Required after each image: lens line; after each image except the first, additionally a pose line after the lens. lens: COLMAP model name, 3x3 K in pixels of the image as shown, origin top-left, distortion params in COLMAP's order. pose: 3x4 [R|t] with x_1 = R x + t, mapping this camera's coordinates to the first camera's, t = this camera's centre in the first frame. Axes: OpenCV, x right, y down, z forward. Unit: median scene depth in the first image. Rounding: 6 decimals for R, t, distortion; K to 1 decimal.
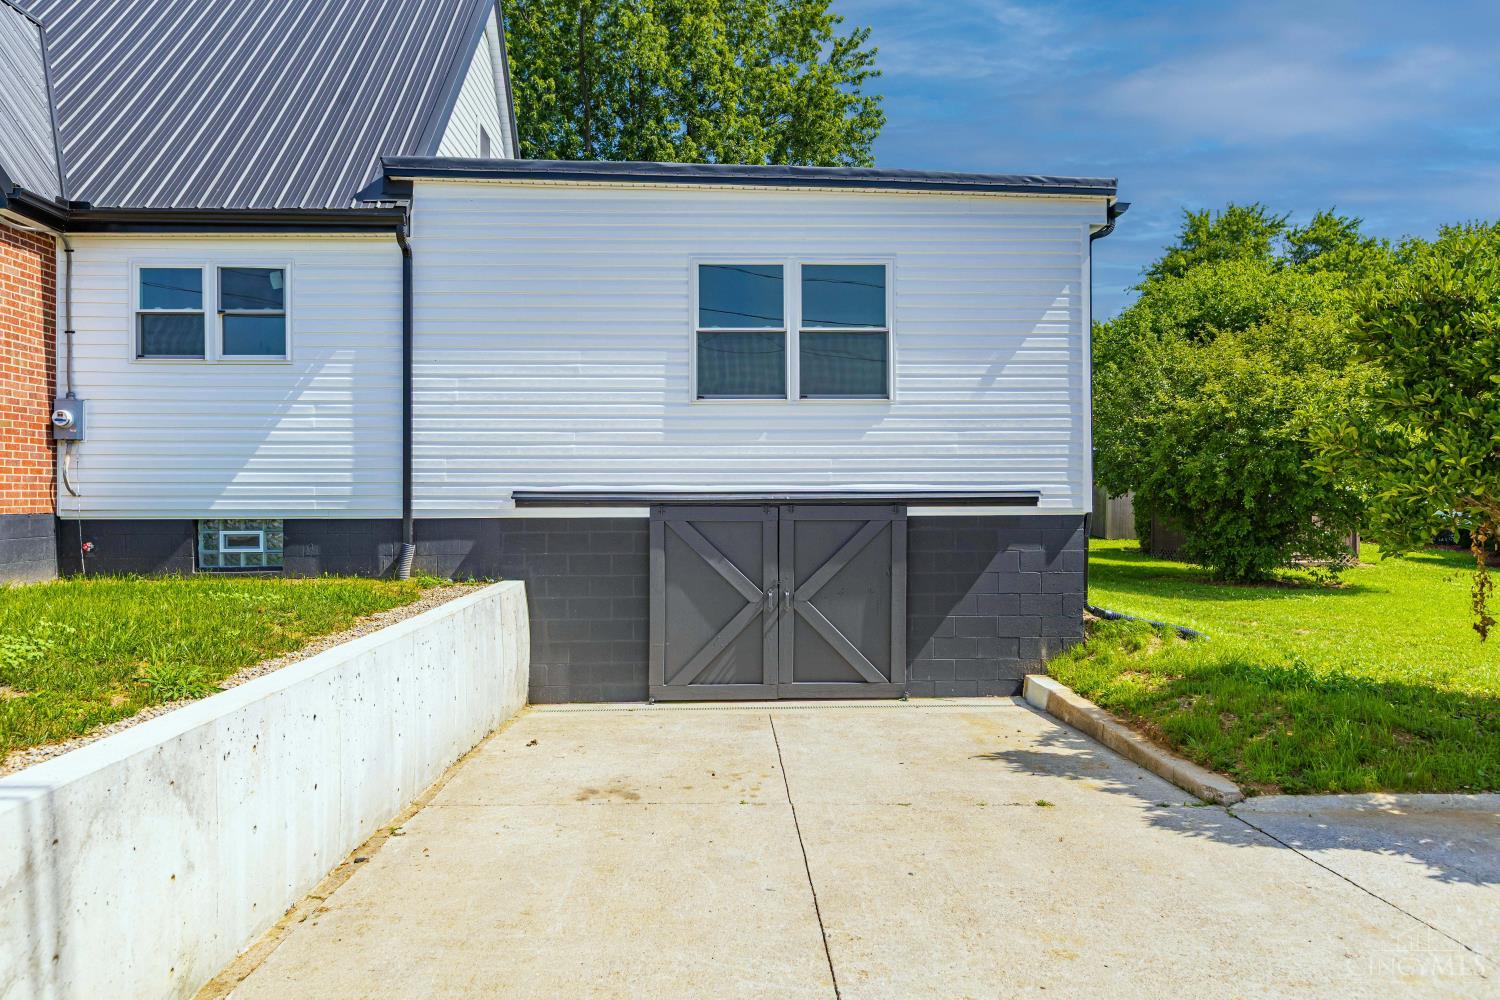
lens RADIAL K [[1040.7, 0, 750.8], [0, 1040.7, 523.1], [0, 0, 1]] dist [0.005377, 0.000565]
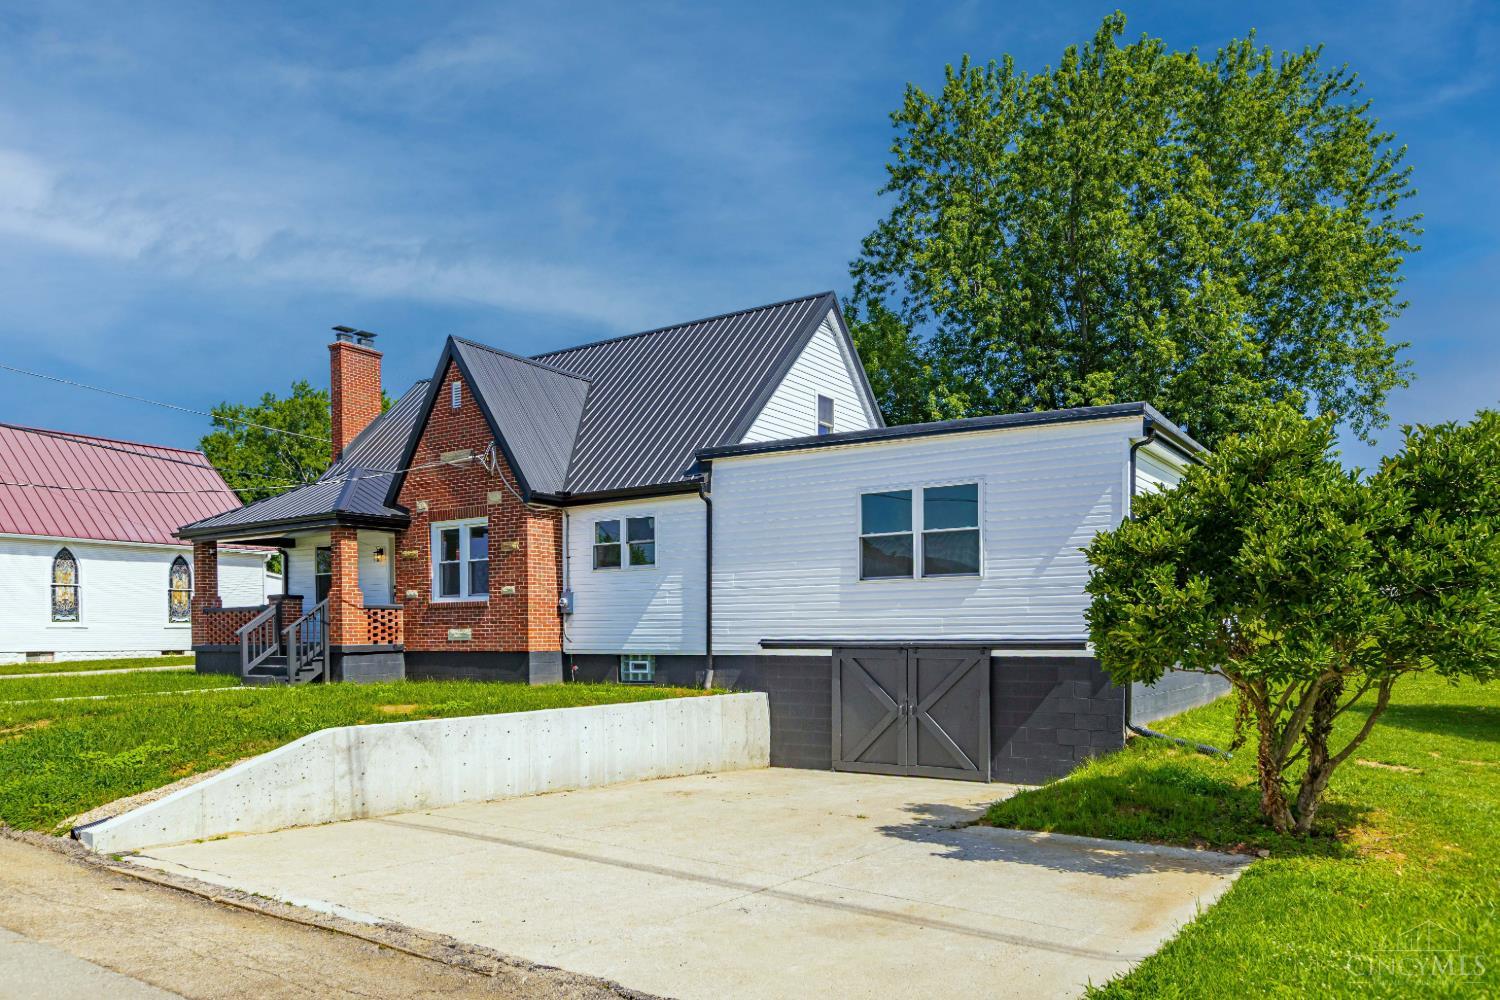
lens RADIAL K [[1022.4, 0, 874.7], [0, 1022.4, 672.0], [0, 0, 1]] dist [0.013857, -0.000987]
pose [[0.848451, 0.018592, -0.528947, 0.791451], [-0.008247, 0.999726, 0.021911, -0.015366], [0.529210, -0.014228, 0.848372, -0.299762]]
